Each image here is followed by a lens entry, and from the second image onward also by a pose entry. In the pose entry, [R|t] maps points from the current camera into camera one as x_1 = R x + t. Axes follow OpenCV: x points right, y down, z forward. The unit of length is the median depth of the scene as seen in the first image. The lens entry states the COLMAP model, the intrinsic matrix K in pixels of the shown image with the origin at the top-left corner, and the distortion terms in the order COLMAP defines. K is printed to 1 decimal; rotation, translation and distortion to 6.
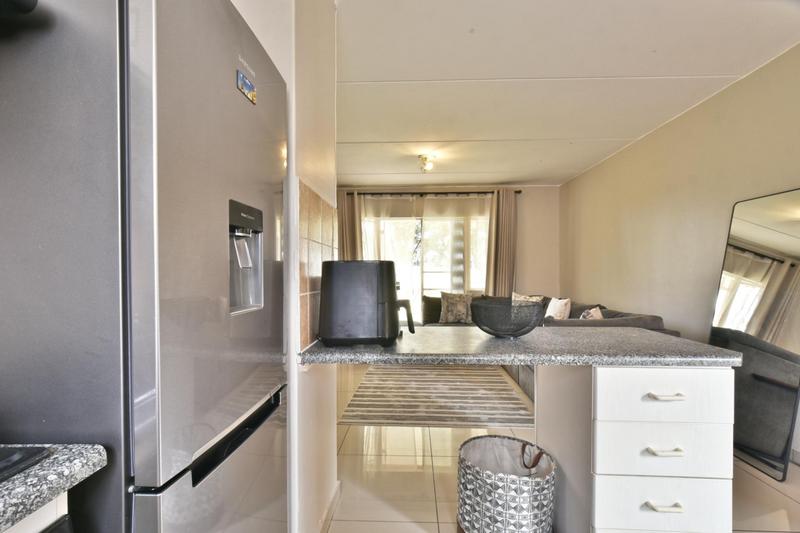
lens RADIAL K [[353.8, 0, 397.8], [0, 353.8, 277.3], [0, 0, 1]] dist [0.001406, -0.000027]
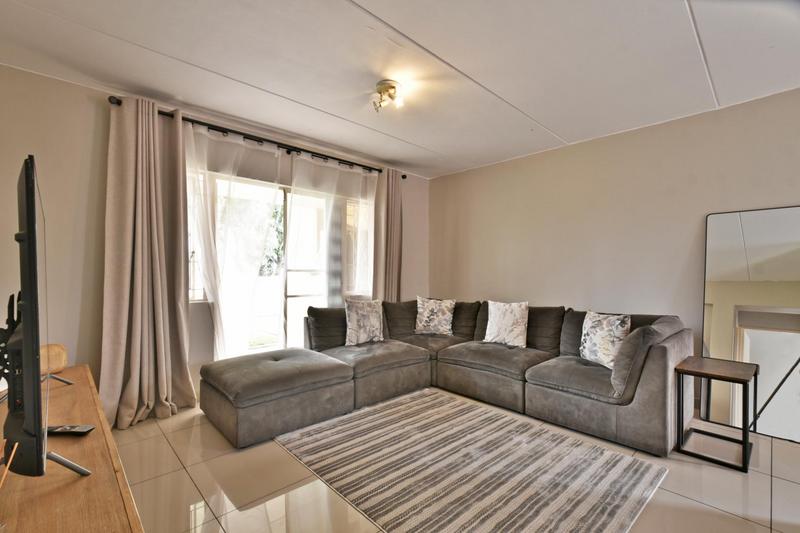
lens RADIAL K [[353.8, 0, 397.8], [0, 353.8, 277.3], [0, 0, 1]] dist [0.001406, -0.000027]
pose [[0.691524, -0.002624, 0.722348, -0.275502], [0.001983, 0.999997, 0.001734, -0.002871], [-0.722350, 0.000233, 0.691527, 0.423389]]
